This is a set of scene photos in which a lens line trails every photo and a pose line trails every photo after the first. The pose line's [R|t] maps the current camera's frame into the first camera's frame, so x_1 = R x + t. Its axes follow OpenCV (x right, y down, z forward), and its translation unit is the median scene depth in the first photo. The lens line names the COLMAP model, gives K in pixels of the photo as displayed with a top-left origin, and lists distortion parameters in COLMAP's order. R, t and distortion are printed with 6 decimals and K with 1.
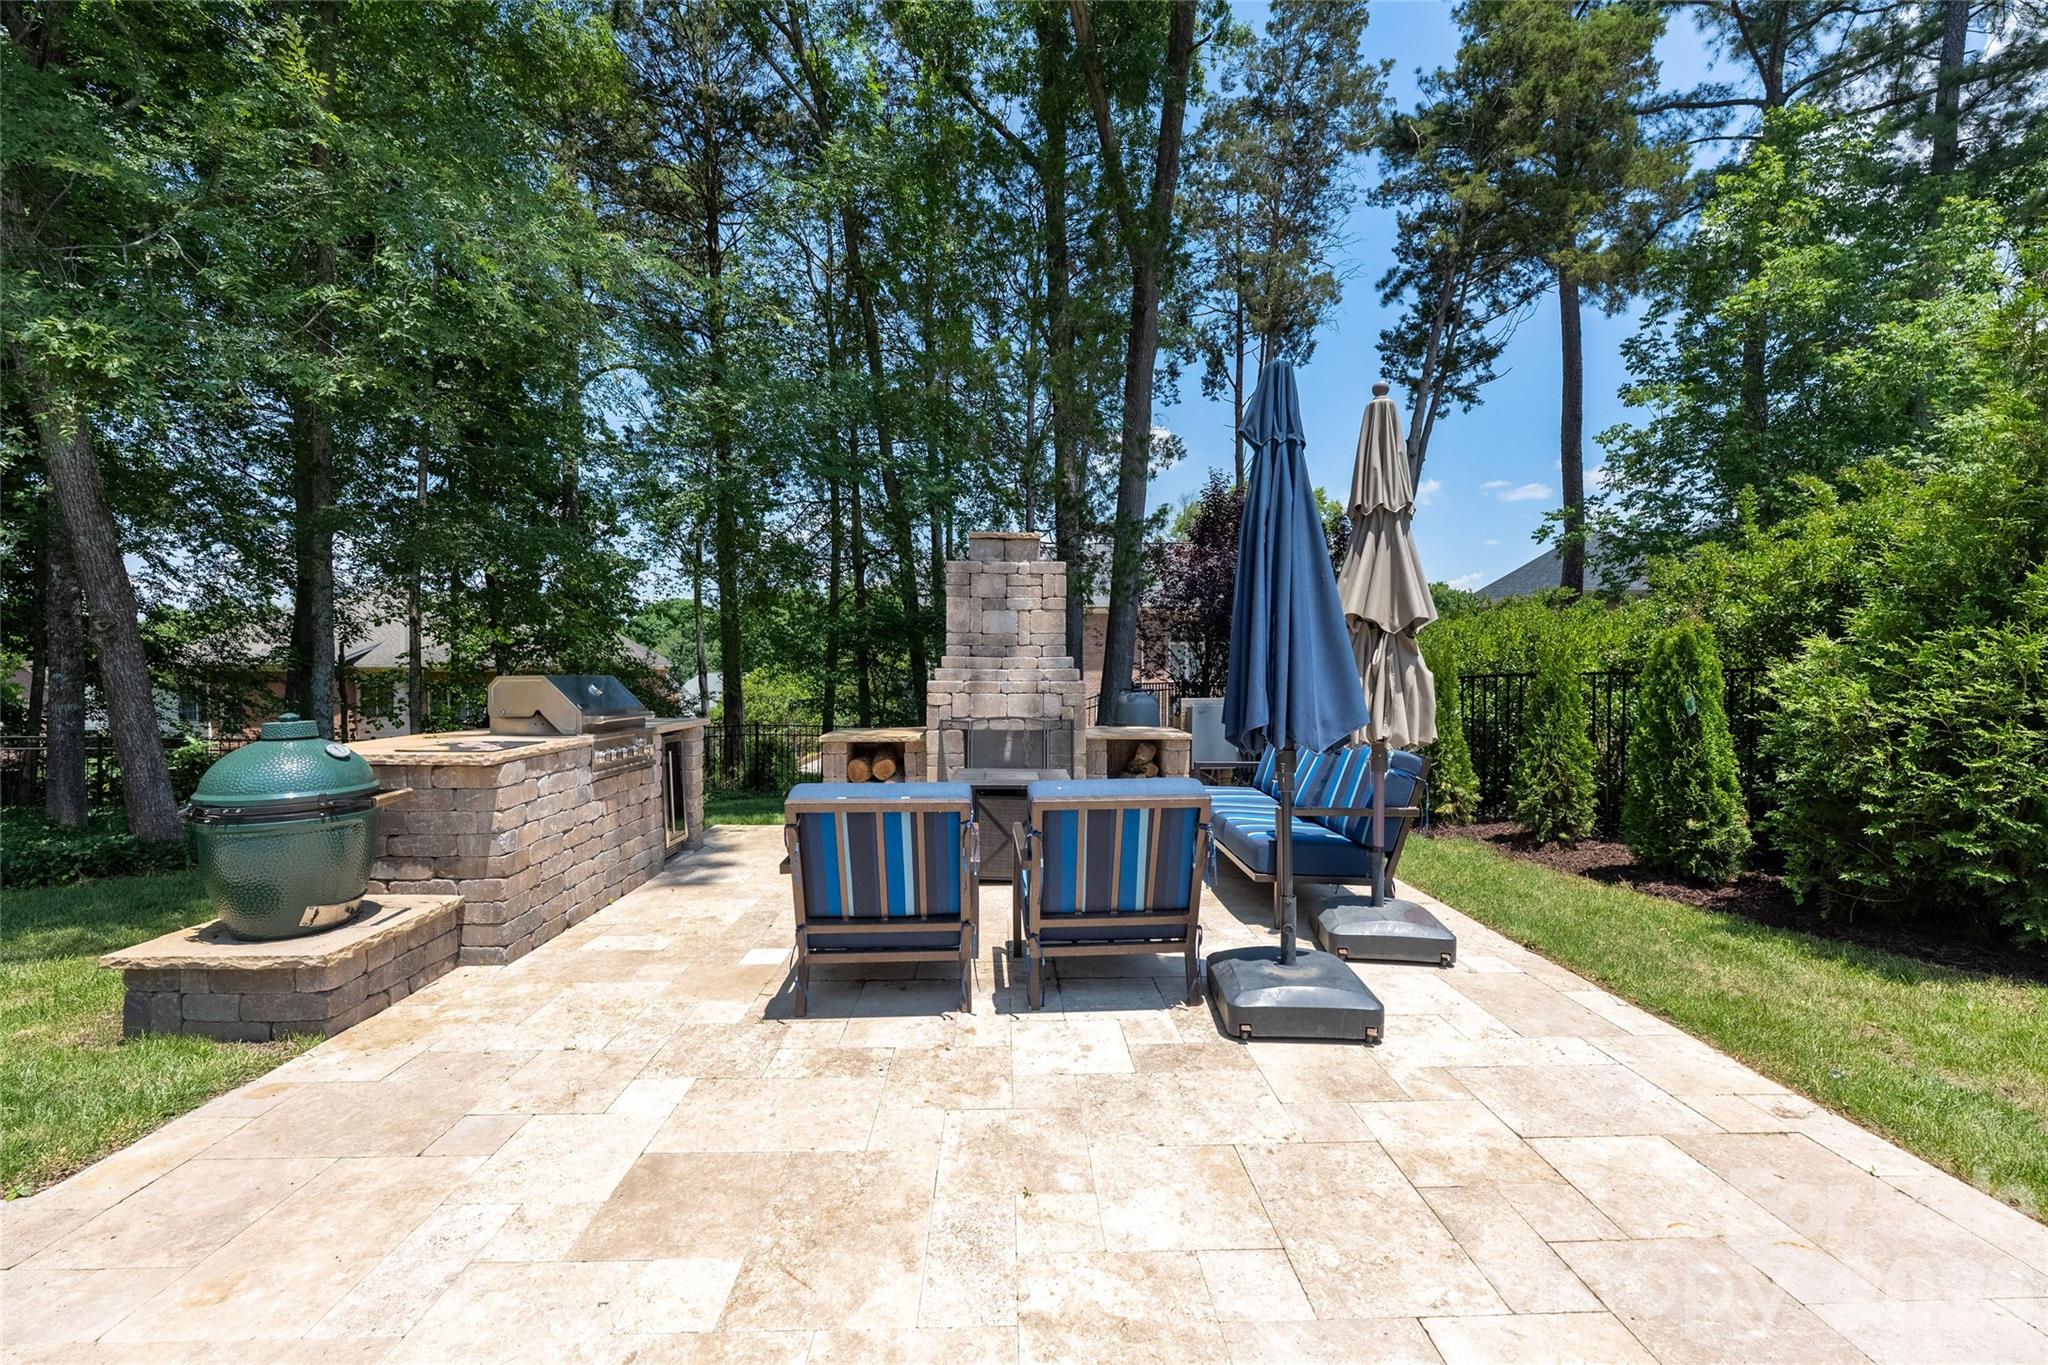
lens RADIAL K [[814.8, 0, 1032.9], [0, 814.8, 690.9], [0, 0, 1]] dist [-0.004571, 0.000064]
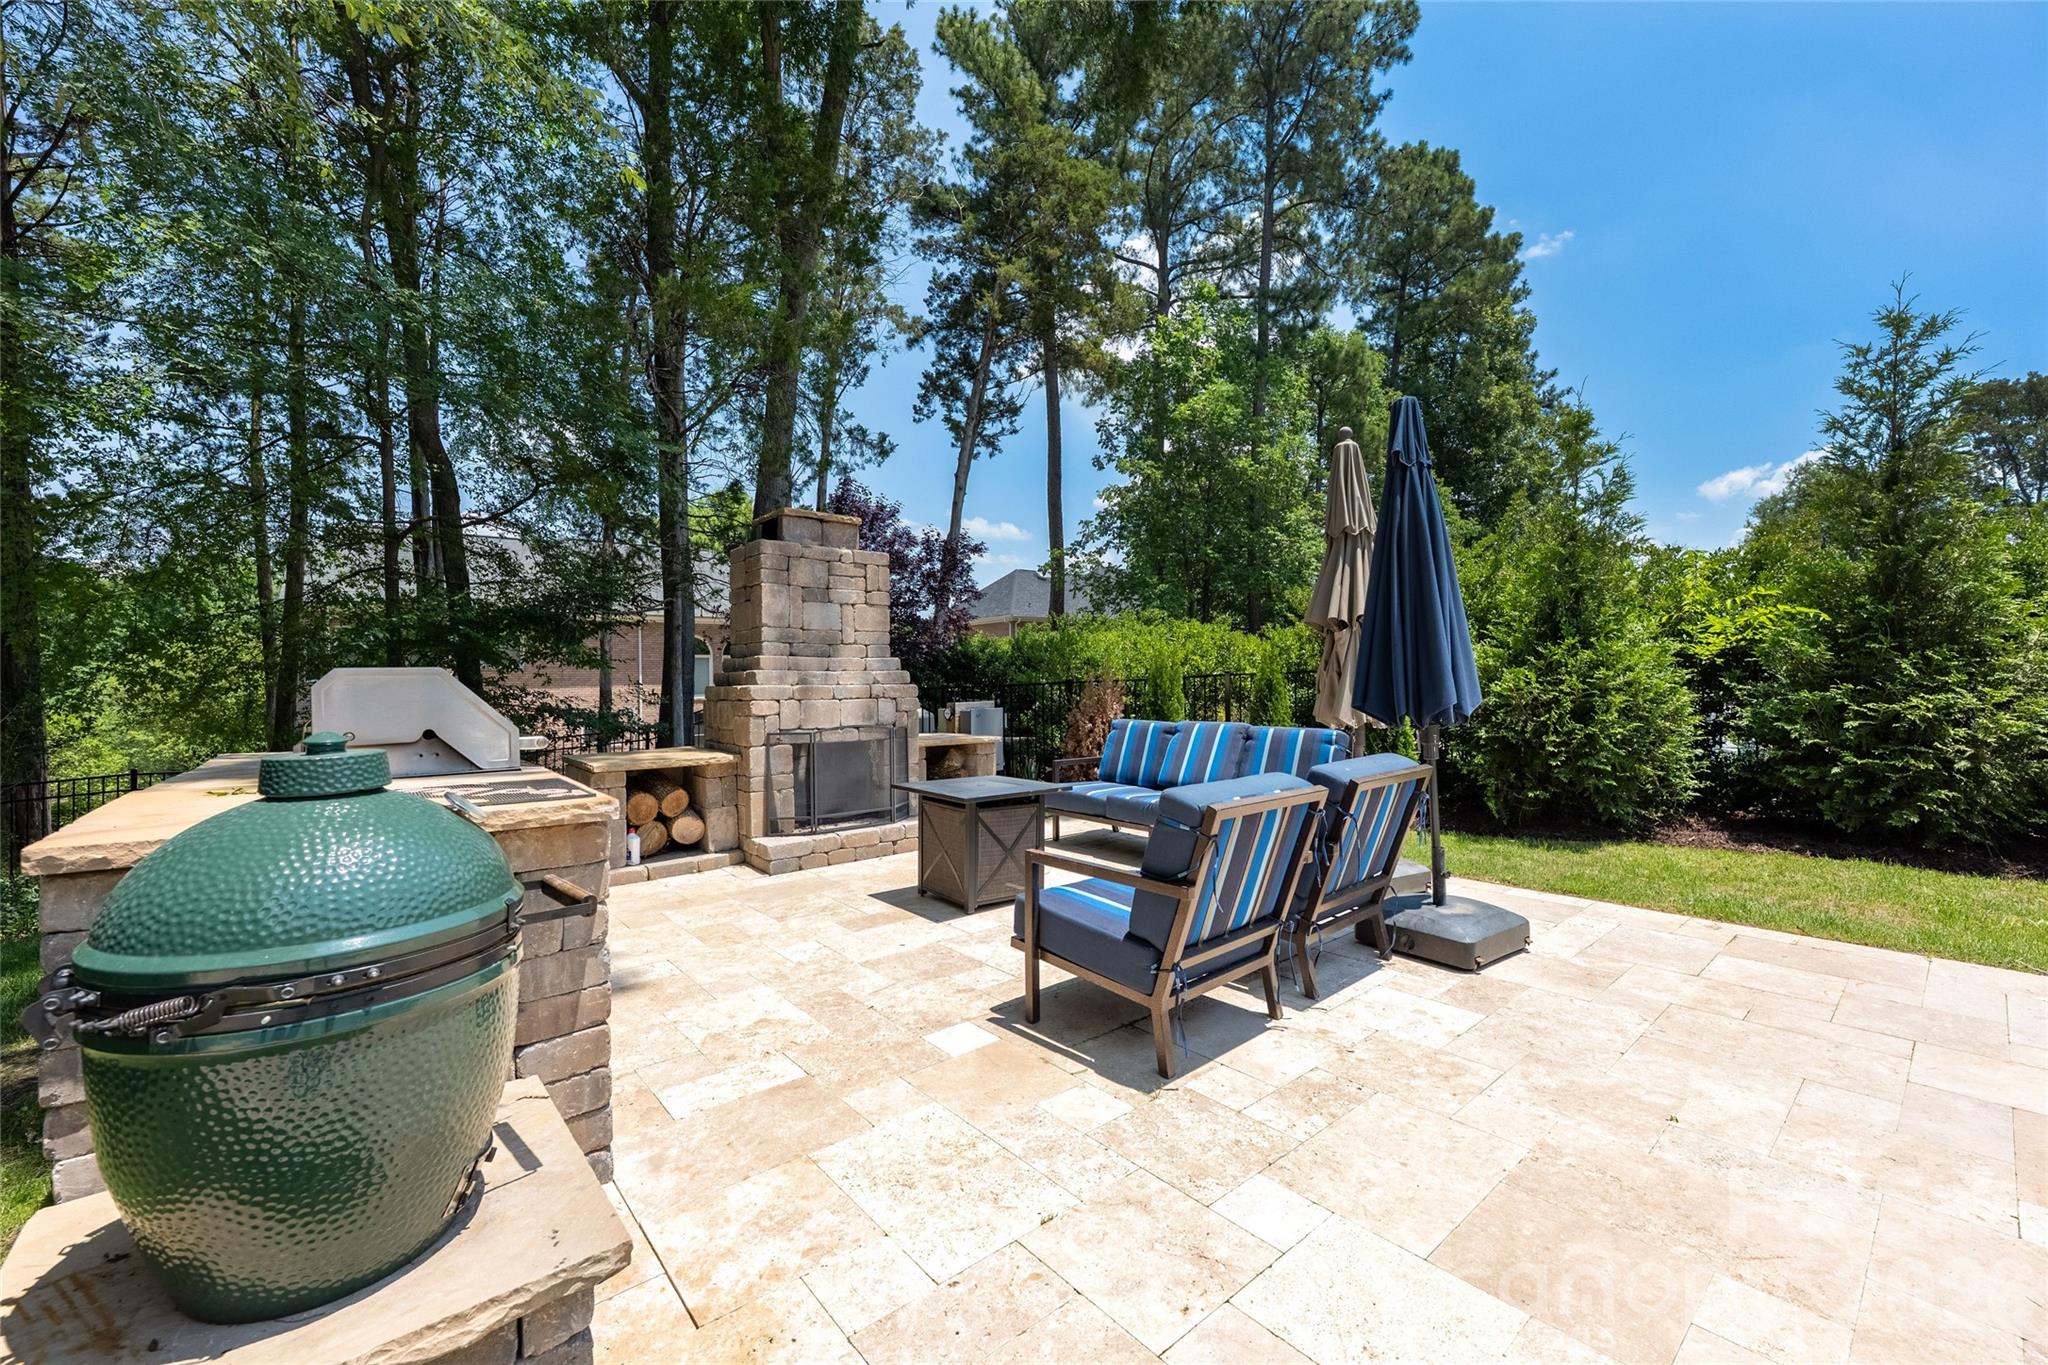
lens RADIAL K [[814.8, 0, 1028.1], [0, 814.8, 682.5], [0, 0, 1]] dist [-0.004571, 0.000064]
pose [[0.780808, -0.008967, 0.624707, -0.412449], [0.028904, 0.999345, -0.021781, 0.009801], [-0.624102, 0.035064, 0.780555, 0.203509]]
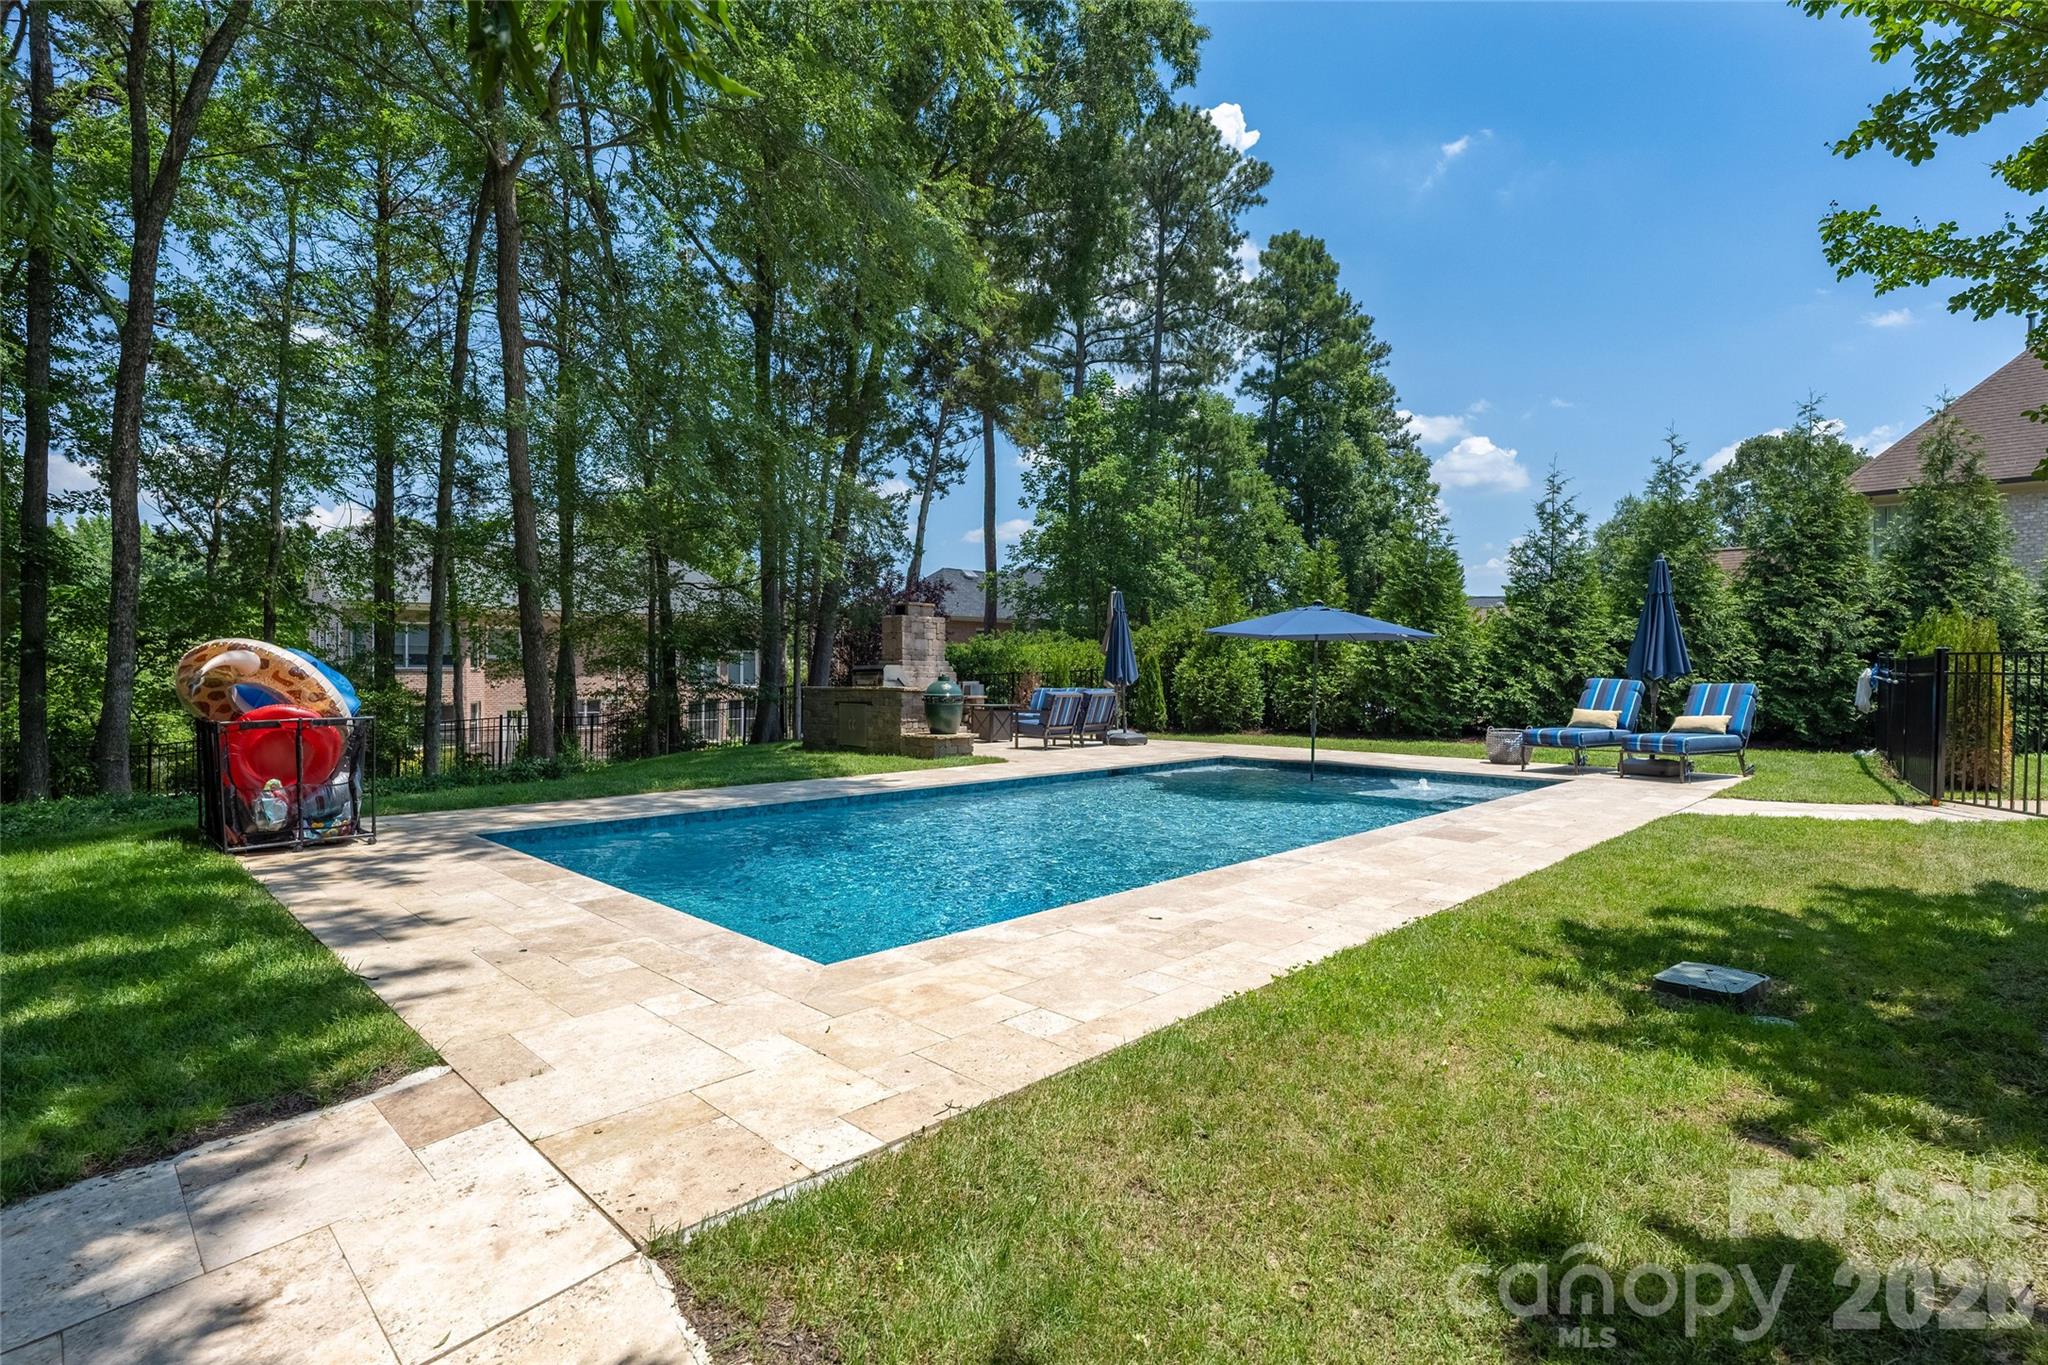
lens RADIAL K [[1012.2, 0, 1021.1], [0, 1012.2, 686.5], [0, 0, 1]] dist [-0.003802, -0.000213]
pose [[0.720791, -0.004159, 0.693140, -1.745147], [0.018403, 0.999744, -0.013138, 0.069247], [-0.692908, 0.022226, 0.720684, -1.143895]]
